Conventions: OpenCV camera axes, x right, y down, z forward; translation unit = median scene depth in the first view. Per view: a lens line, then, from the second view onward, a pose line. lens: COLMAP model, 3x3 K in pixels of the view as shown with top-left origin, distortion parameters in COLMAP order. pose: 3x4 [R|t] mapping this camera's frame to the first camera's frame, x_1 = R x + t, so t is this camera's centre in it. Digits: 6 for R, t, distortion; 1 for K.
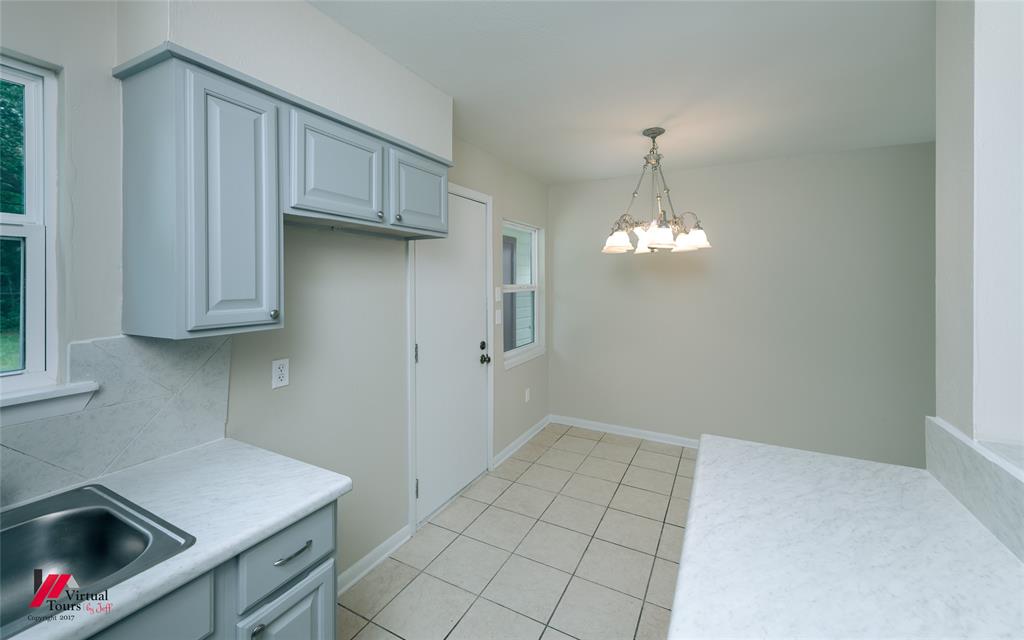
lens RADIAL K [[409.7, 0, 515.5], [0, 409.7, 279.4], [0, 0, 1]] dist [0.001160, -0.000191]
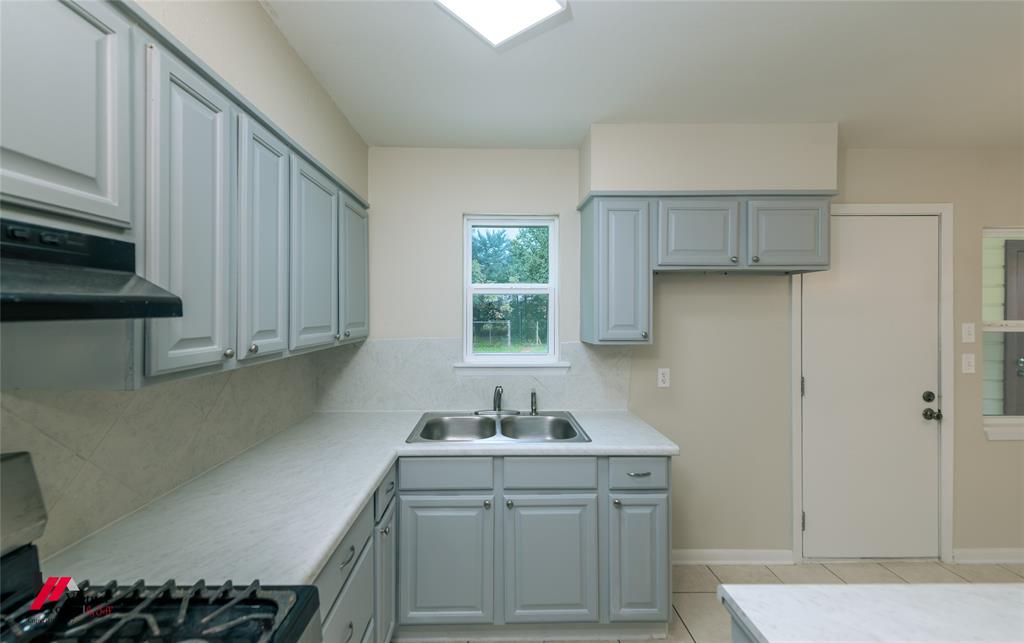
lens RADIAL K [[413.5, 0, 492.0], [0, 413.5, 317.3], [0, 0, 1]] dist [0.001568, 0.000044]
pose [[0.458928, 0.006572, -0.888449, 0.406982], [0.000383, 0.999971, 0.007594, 0.003437], [0.888473, -0.003826, 0.458912, -0.189468]]
